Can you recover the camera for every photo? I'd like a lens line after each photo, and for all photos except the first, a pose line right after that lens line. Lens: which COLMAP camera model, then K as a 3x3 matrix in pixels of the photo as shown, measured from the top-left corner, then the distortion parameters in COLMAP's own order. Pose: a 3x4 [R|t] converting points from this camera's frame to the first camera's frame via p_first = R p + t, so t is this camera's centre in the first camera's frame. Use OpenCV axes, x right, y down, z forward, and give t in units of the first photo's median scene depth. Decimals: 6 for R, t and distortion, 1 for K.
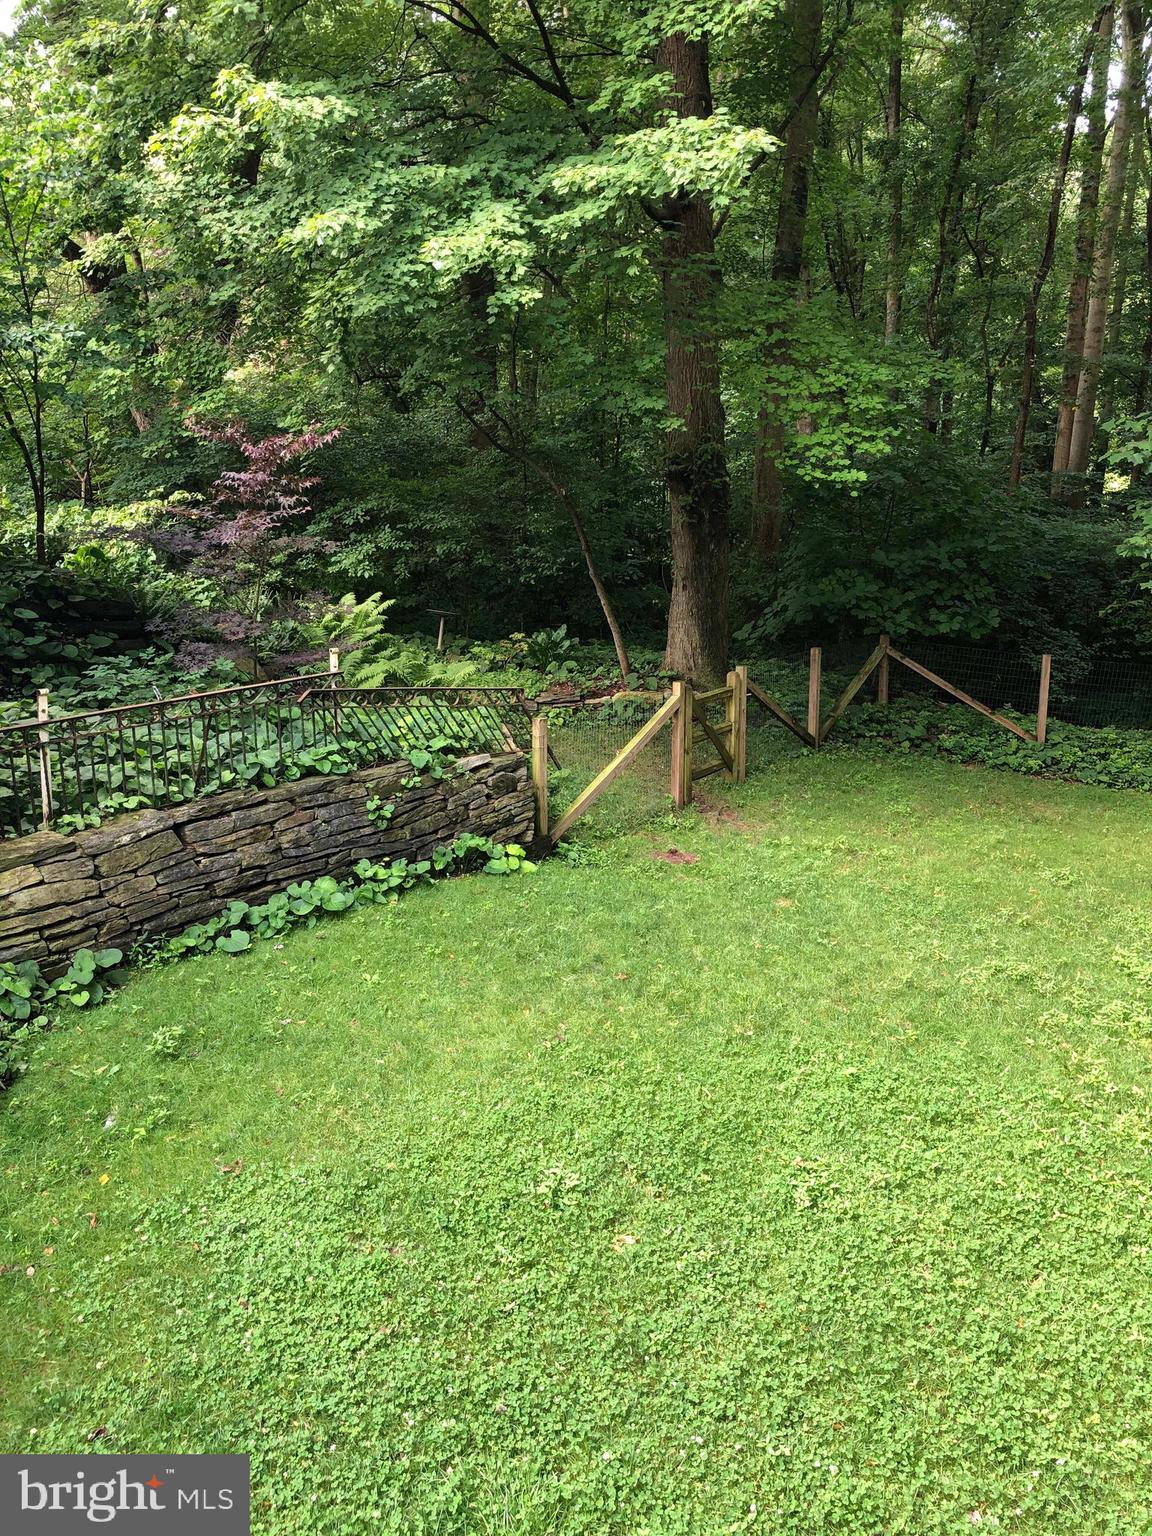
lens RADIAL K [[1246.2, 0, 576.3], [0, 1246.2, 768.3], [0, 0, 1]] dist [0.012753, 0.000397]
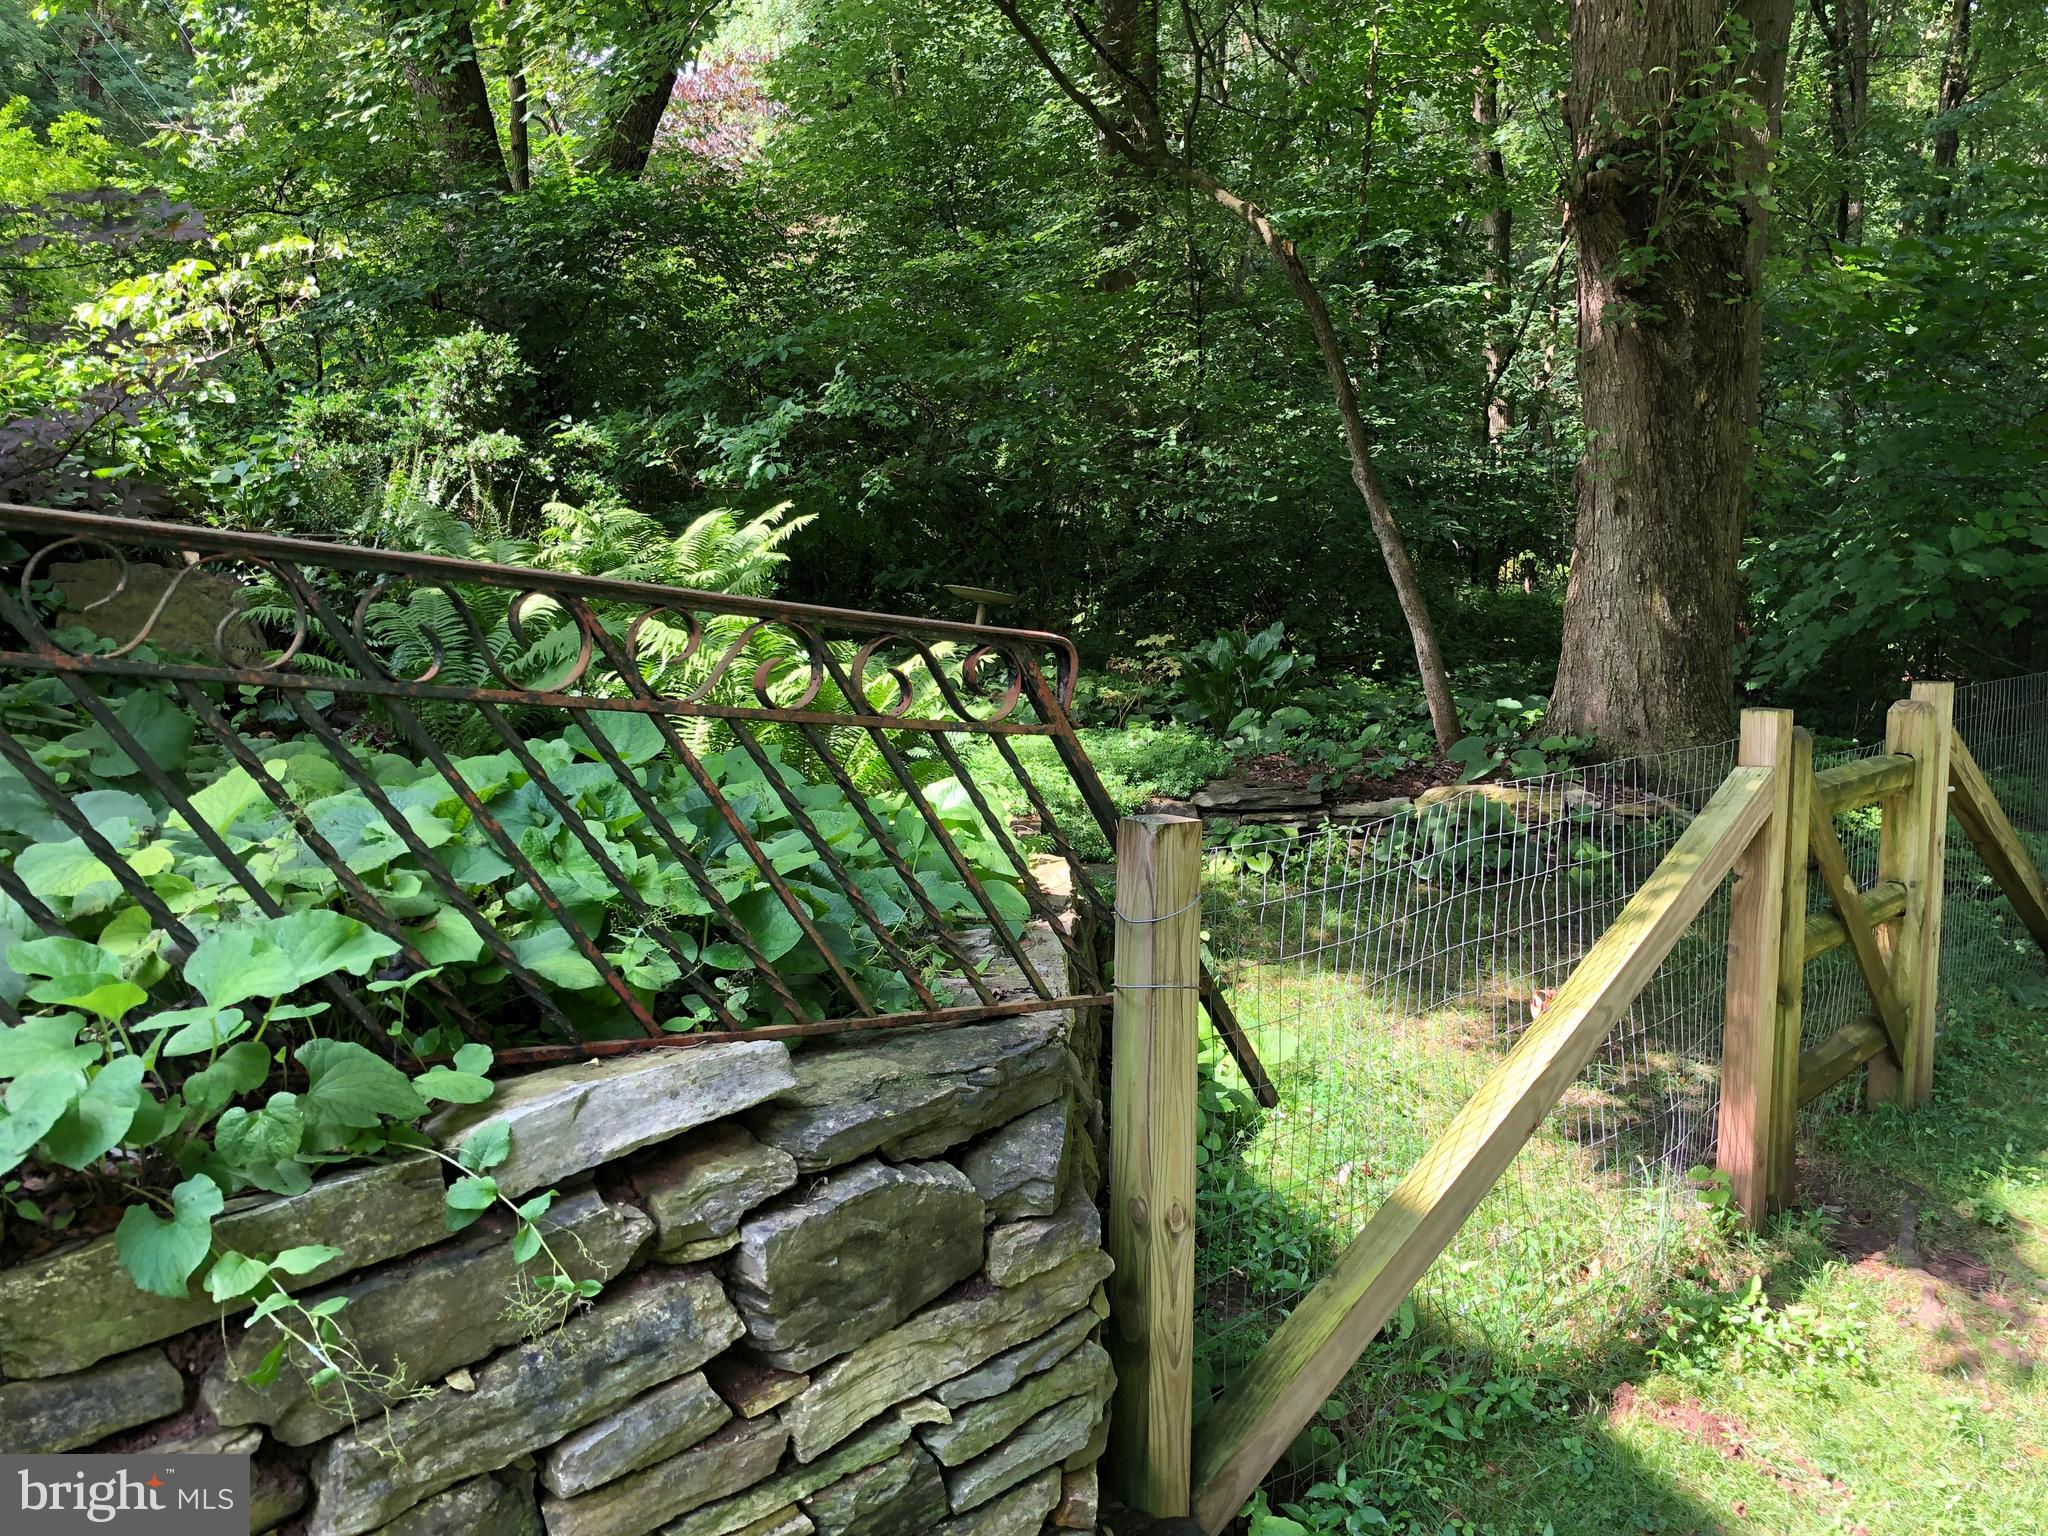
lens RADIAL K [[1661.6, 0, 1022.5], [0, 1661.6, 768.9], [0, 0, 1]] dist [0.012753, 0.000397]
pose [[0.988051, 0.028491, -0.151471, -0.009564], [-0.043252, 0.994531, -0.095068, -0.016837], [0.147934, 0.100484, 0.983879, 0.529334]]
